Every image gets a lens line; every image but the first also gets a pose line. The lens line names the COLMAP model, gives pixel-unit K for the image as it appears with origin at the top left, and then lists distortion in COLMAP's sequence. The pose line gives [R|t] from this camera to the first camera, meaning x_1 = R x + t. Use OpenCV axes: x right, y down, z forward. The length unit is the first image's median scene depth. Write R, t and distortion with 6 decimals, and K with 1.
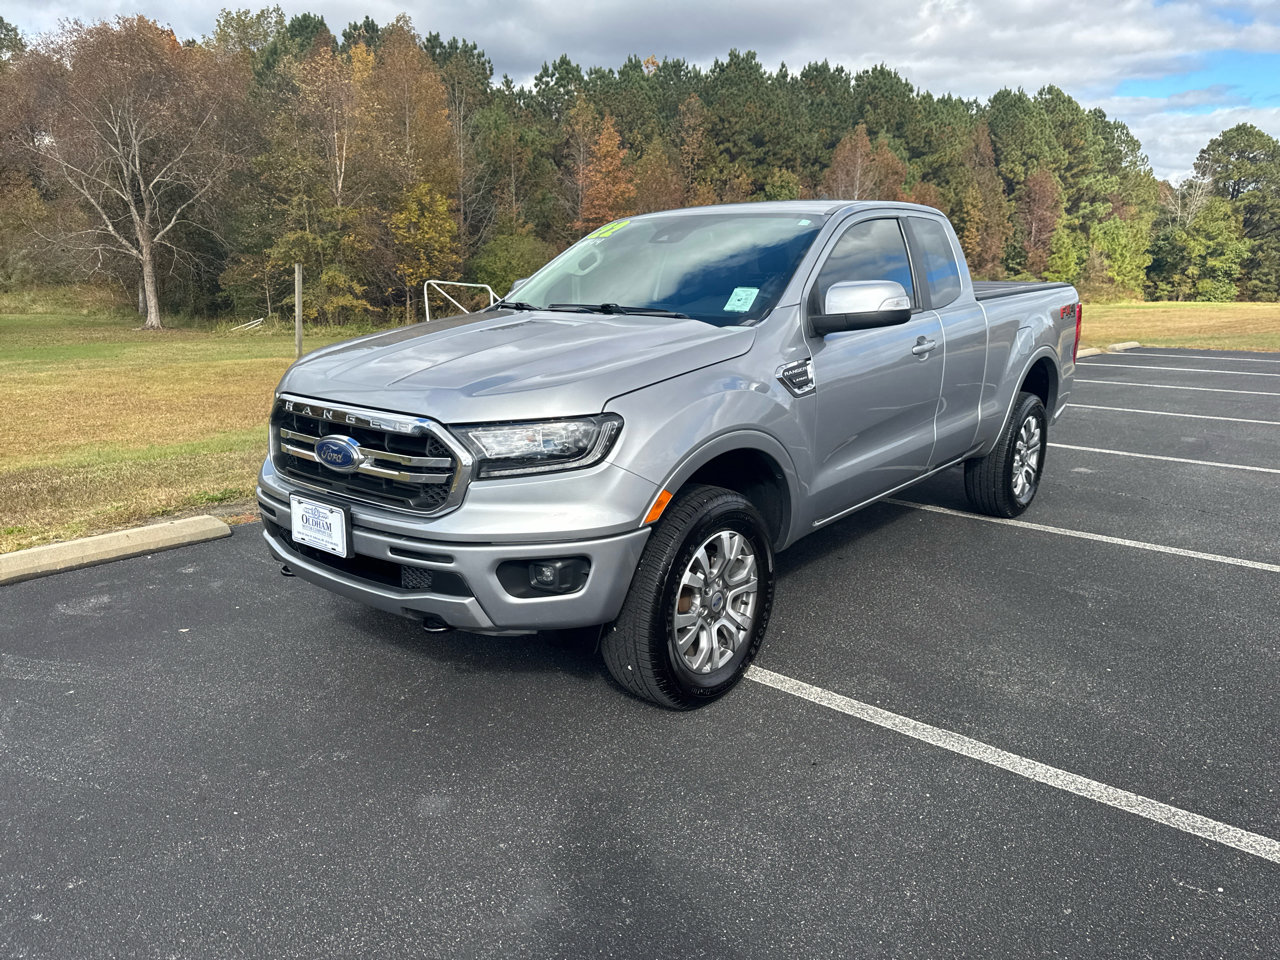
lens RADIAL K [[909.6, 0, 638.1], [0, 909.6, 486.0], [0, 0, 1]] dist [0.046850, -0.057436]
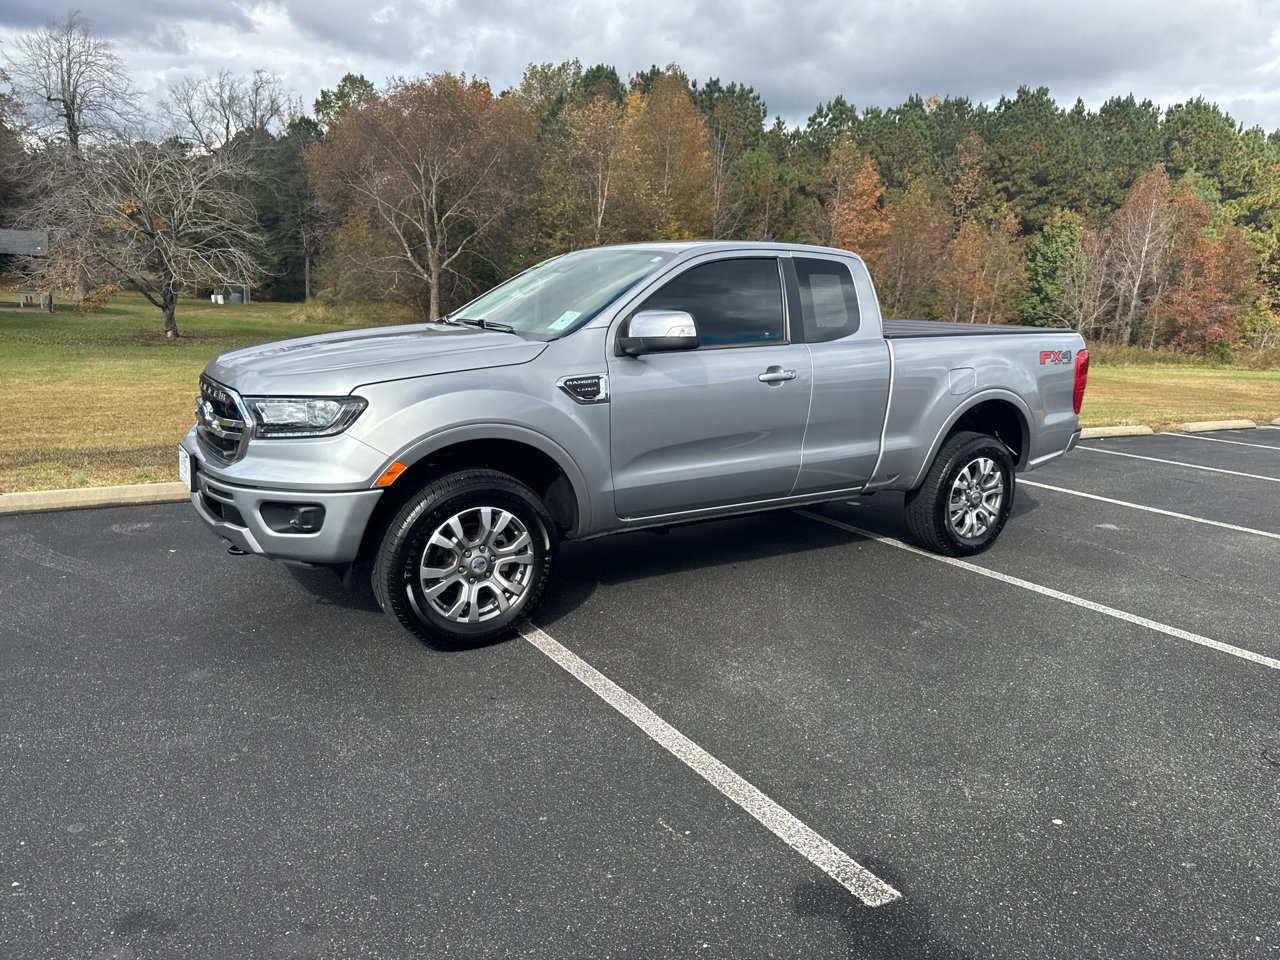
lens RADIAL K [[904.5, 0, 644.2], [0, 904.5, 491.2], [0, 0, 1]] dist [0.035794, -0.038267]
pose [[0.957252, 0.096268, -0.272766, 0.031635], [-0.104401, 0.994416, -0.015427, 0.001295], [0.269758, 0.043244, 0.961957, -0.005158]]
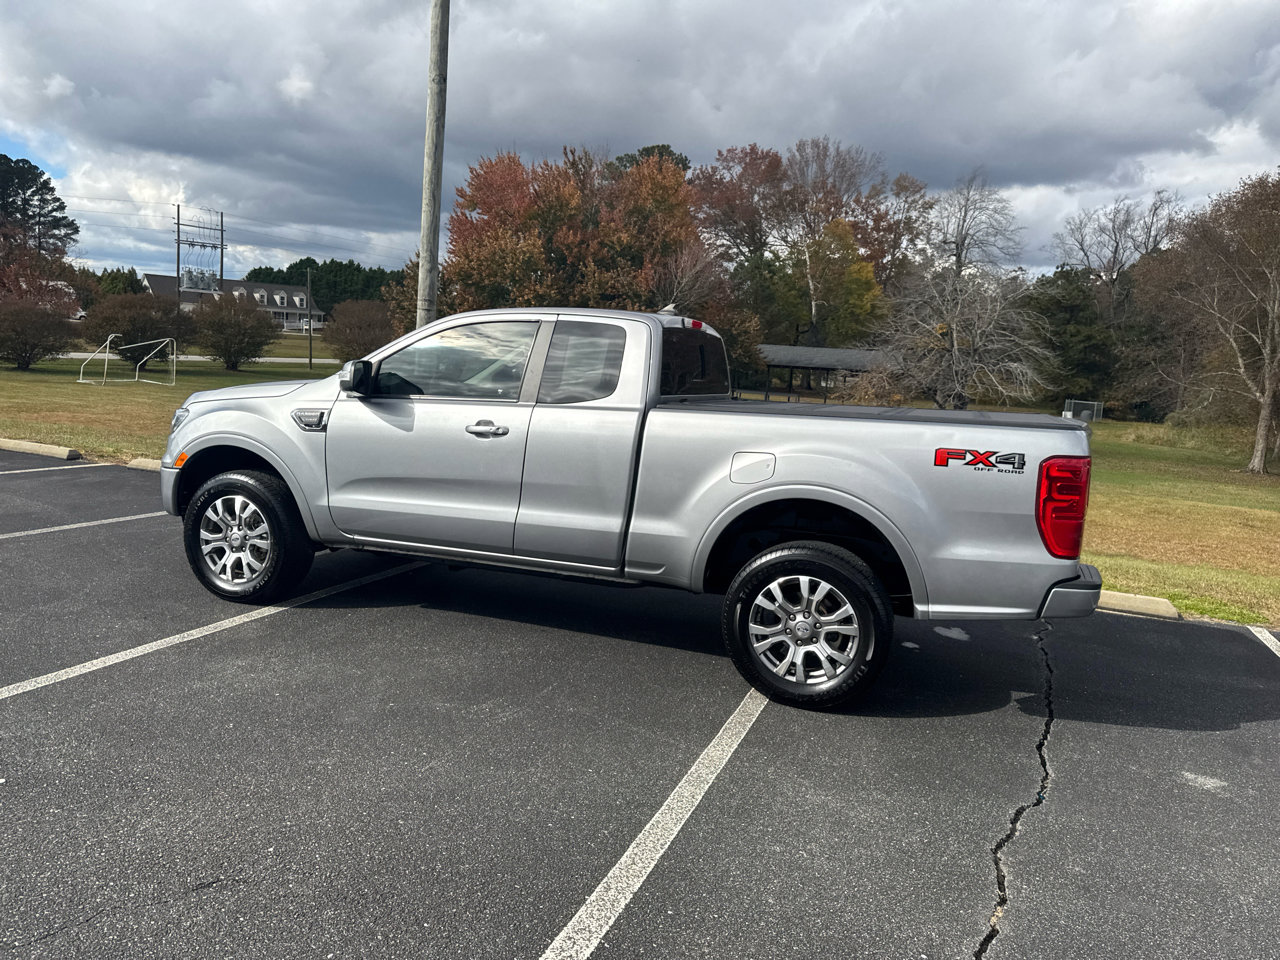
lens RADIAL K [[892.7, 0, 641.3], [0, 892.7, 494.7], [0, 0, 1]] dist [0.080397, -0.096396]
pose [[0.340869, 0.153419, -0.927508, 0.095580], [-0.283204, 0.957521, 0.054304, -0.012900], [0.896440, 0.244164, 0.369838, 0.053267]]
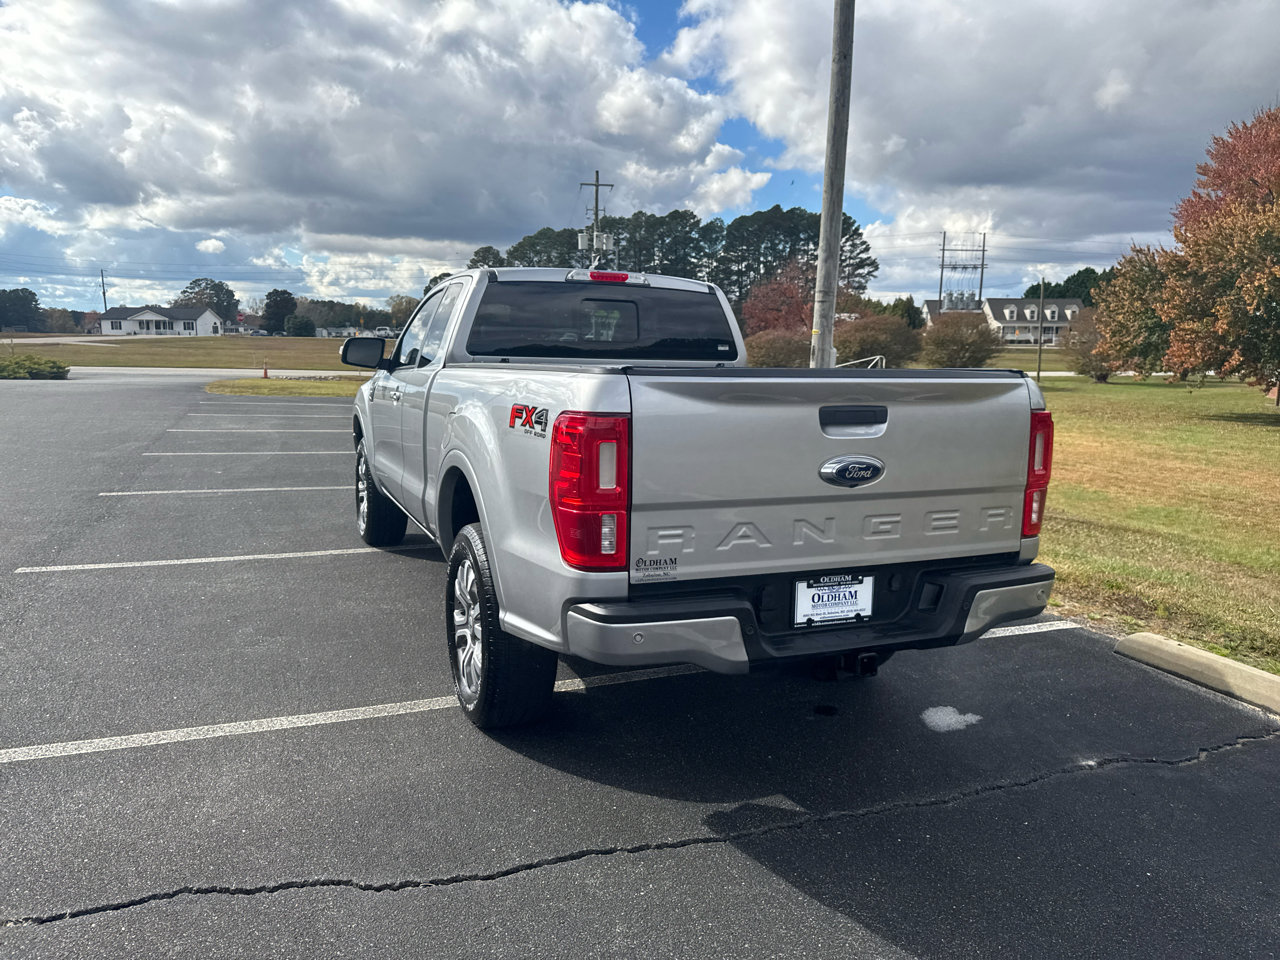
lens RADIAL K [[904.5, 0, 644.2], [0, 904.5, 491.2], [0, 0, 1]] dist [0.035794, -0.038267]
pose [[-0.448011, 0.126812, -0.884989, 0.083091], [-0.236888, 0.937670, 0.254281, -0.027849], [0.862073, 0.323564, -0.390047, 0.120322]]
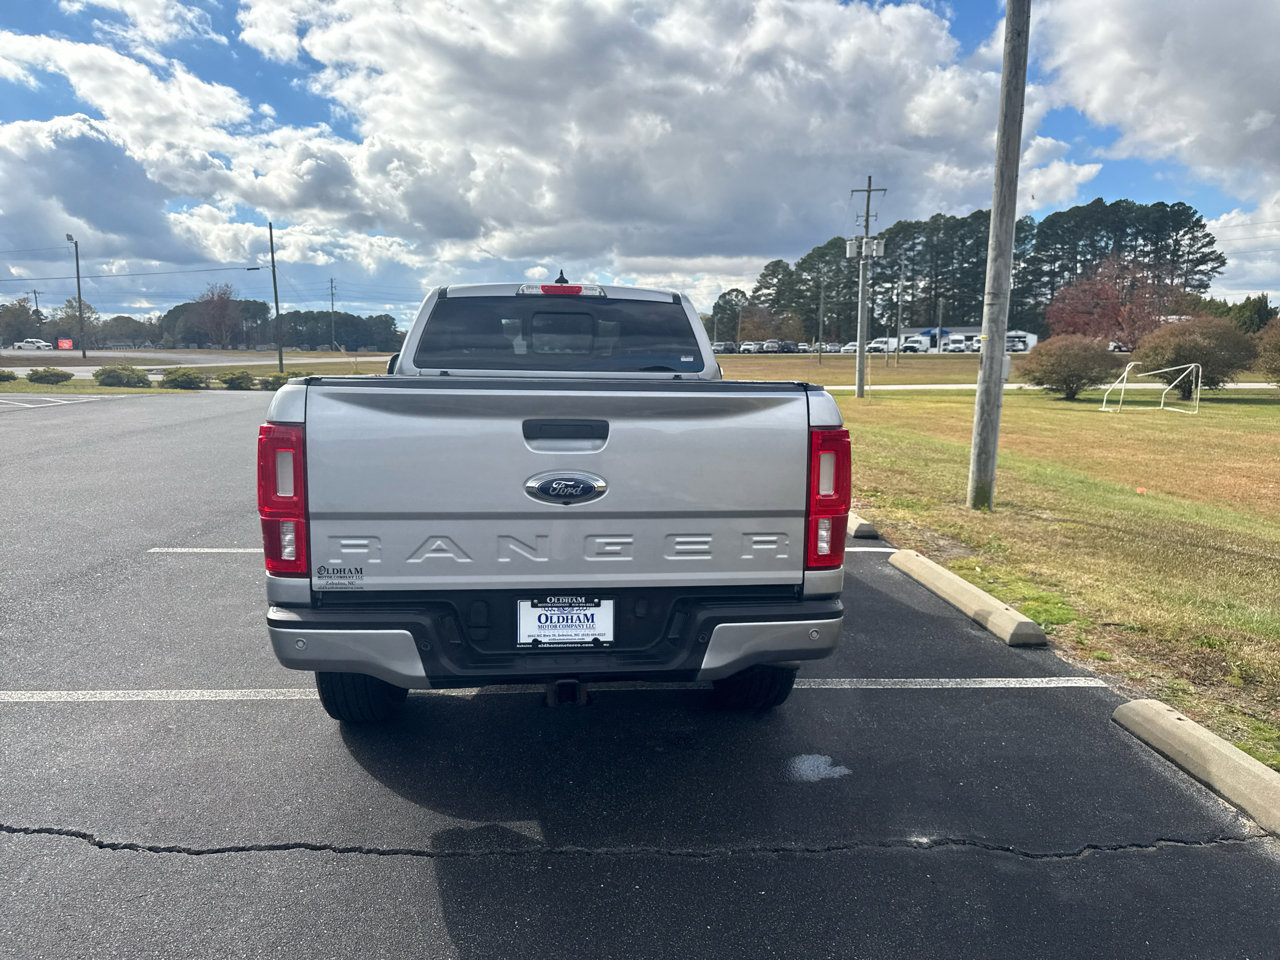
lens RADIAL K [[904.5, 0, 644.2], [0, 904.5, 491.2], [0, 0, 1]] dist [0.035794, -0.038267]
pose [[-0.705288, 0.094659, -0.702573, 0.066325], [-0.182290, 0.933506, 0.308767, -0.033418], [0.685084, 0.345841, -0.641135, 0.141016]]
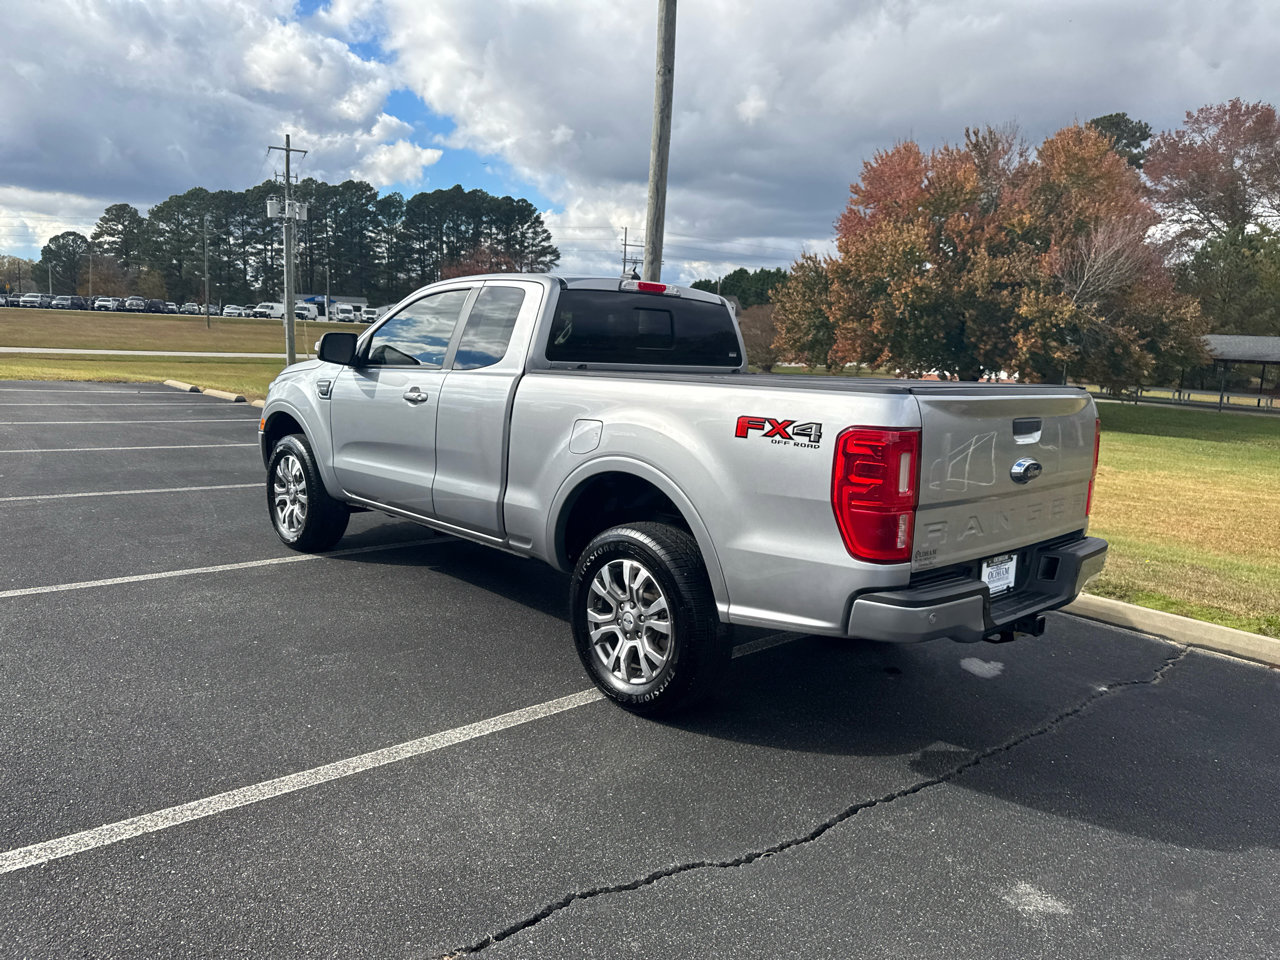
lens RADIAL K [[892.7, 0, 641.3], [0, 892.7, 494.7], [0, 0, 1]] dist [0.080397, -0.096396]
pose [[-0.118316, 0.157184, -0.980456, 0.095417], [-0.284678, 0.940574, 0.185144, -0.022084], [0.951294, 0.301020, -0.066538, 0.093760]]
